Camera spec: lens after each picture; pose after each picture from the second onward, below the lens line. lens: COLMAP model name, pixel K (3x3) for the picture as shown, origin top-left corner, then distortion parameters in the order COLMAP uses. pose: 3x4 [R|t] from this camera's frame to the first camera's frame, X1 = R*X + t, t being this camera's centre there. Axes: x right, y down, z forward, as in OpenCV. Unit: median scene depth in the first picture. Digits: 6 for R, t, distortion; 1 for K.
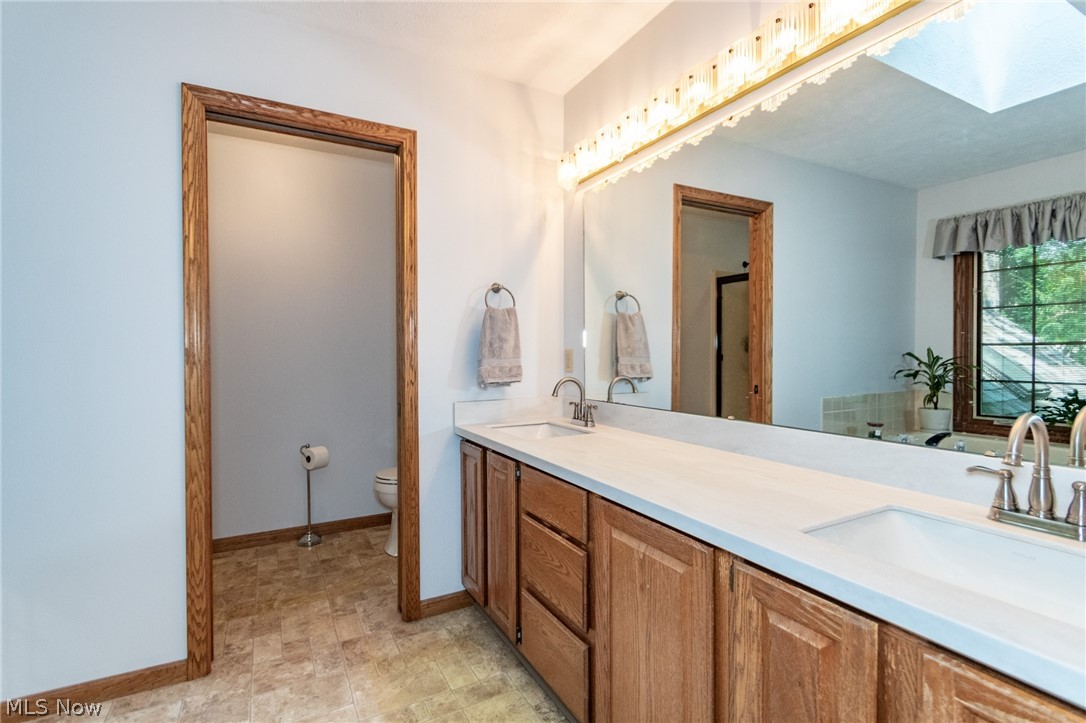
lens RADIAL K [[513.4, 0, 543.0], [0, 513.4, 361.5], [0, 0, 1]] dist [0.018966, -0.012121]
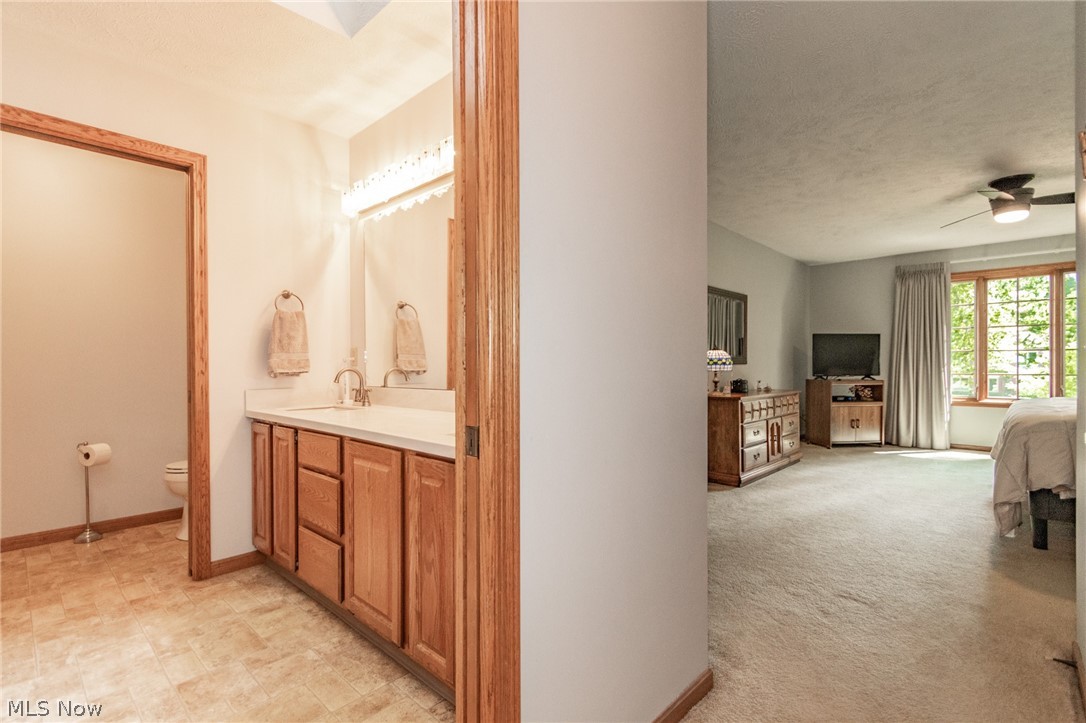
lens RADIAL K [[507.7, 0, 543.3], [0, 507.7, 371.3], [0, 0, 1]] dist [0.020346, -0.011131]
pose [[0.949961, -0.003041, 0.312352, 0.110520], [0.005572, 0.999958, -0.007212, 0.049697], [-0.312317, 0.008592, 0.949939, -0.320322]]
